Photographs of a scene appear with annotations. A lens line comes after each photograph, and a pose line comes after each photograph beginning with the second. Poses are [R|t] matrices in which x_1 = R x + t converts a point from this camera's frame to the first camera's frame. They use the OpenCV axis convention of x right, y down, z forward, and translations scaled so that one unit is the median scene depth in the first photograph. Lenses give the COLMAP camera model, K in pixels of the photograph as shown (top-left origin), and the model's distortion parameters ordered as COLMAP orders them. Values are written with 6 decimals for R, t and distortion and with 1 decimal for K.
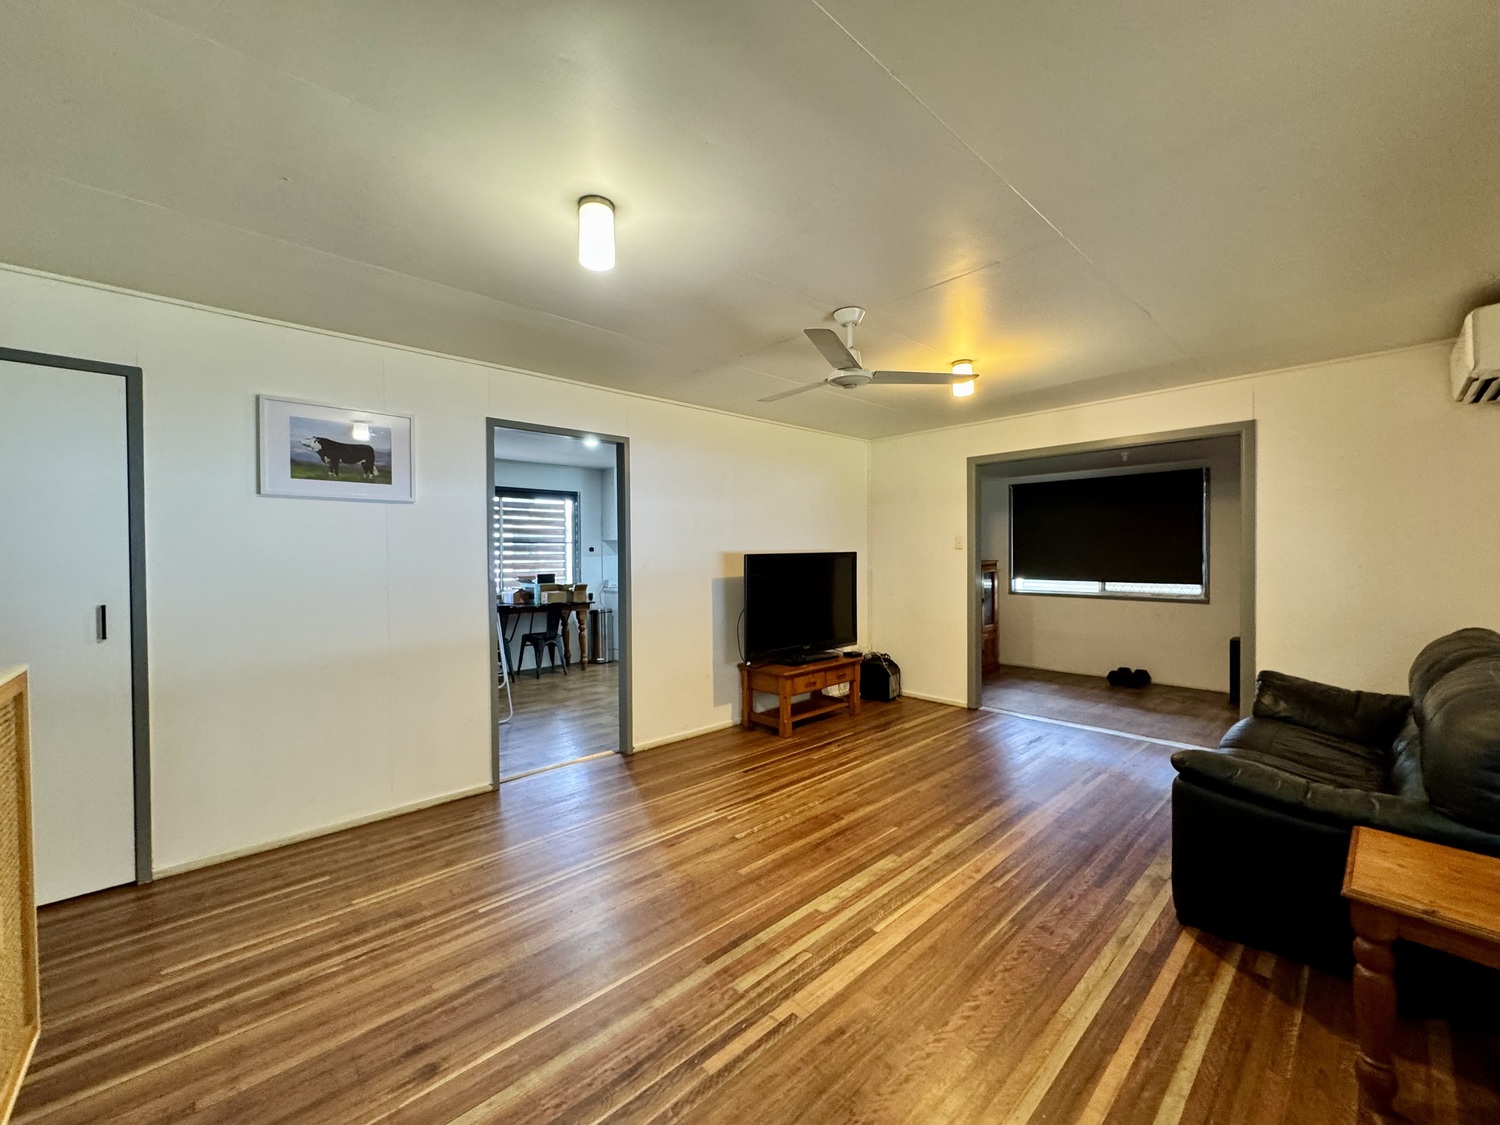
lens RADIAL K [[594.9, 0, 744.6], [0, 594.9, 559.6], [0, 0, 1]] dist [-0.001782, 0.000130]
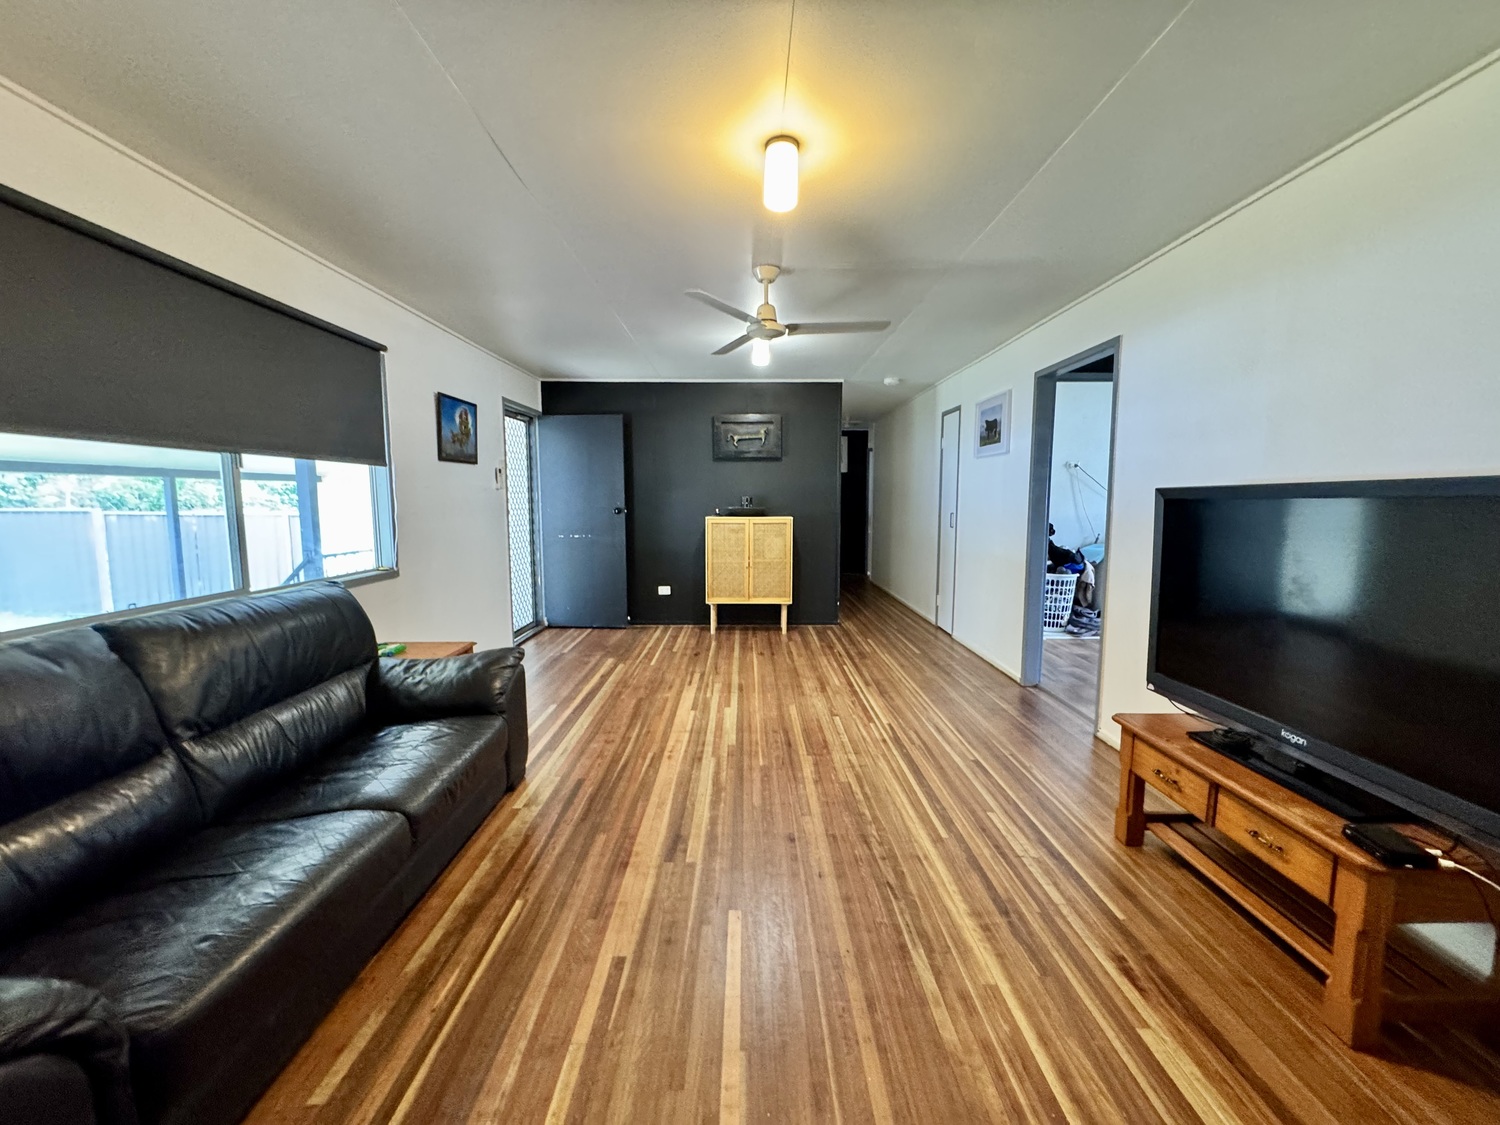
lens RADIAL K [[594.9, 0, 750.6], [0, 594.9, 560.8], [0, 0, 1]] dist [-0.001782, 0.000130]
pose [[-0.666428, 0.088803, -0.740262, 1.143579], [0.000099, 0.992892, 0.119020, -0.010745], [0.745569, 0.079245, -0.661700, 1.896411]]
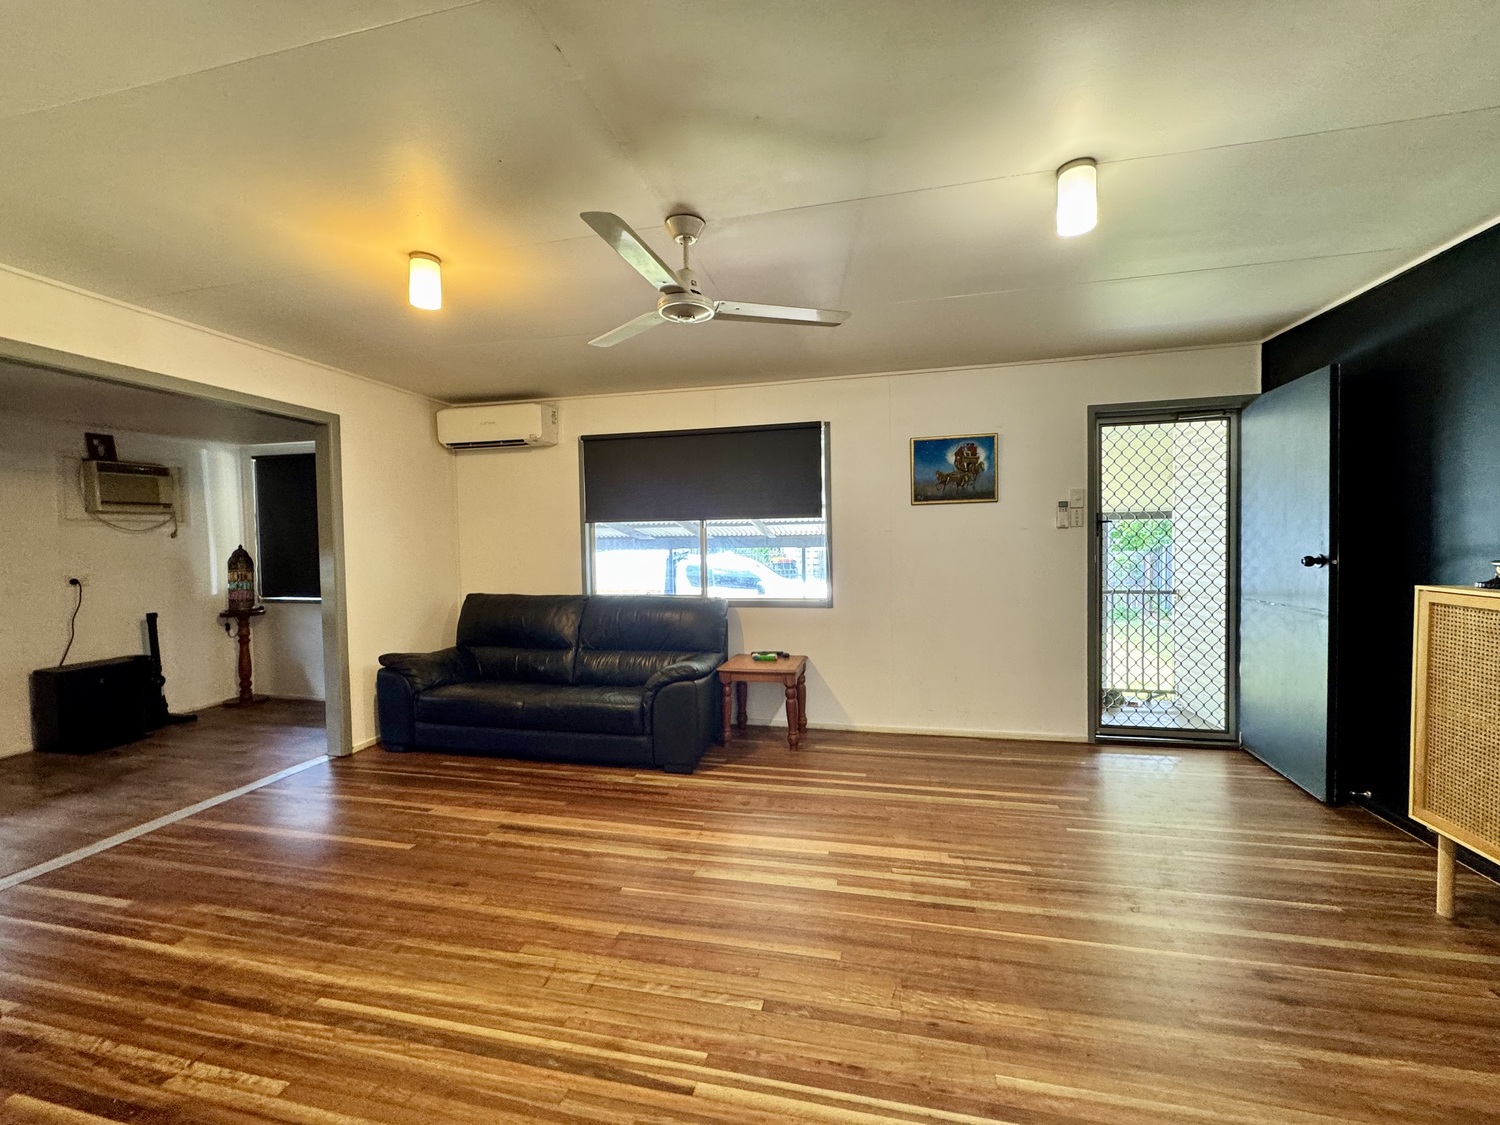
lens RADIAL K [[594.9, 0, 754.3], [0, 594.9, 563.8], [0, 0, 1]] dist [-0.001782, 0.000130]
pose [[-0.577172, -0.008852, 0.816575, -0.554746], [0.029717, 0.999051, 0.031835, 0.008576], [-0.816082, 0.042640, -0.576361, 1.508201]]
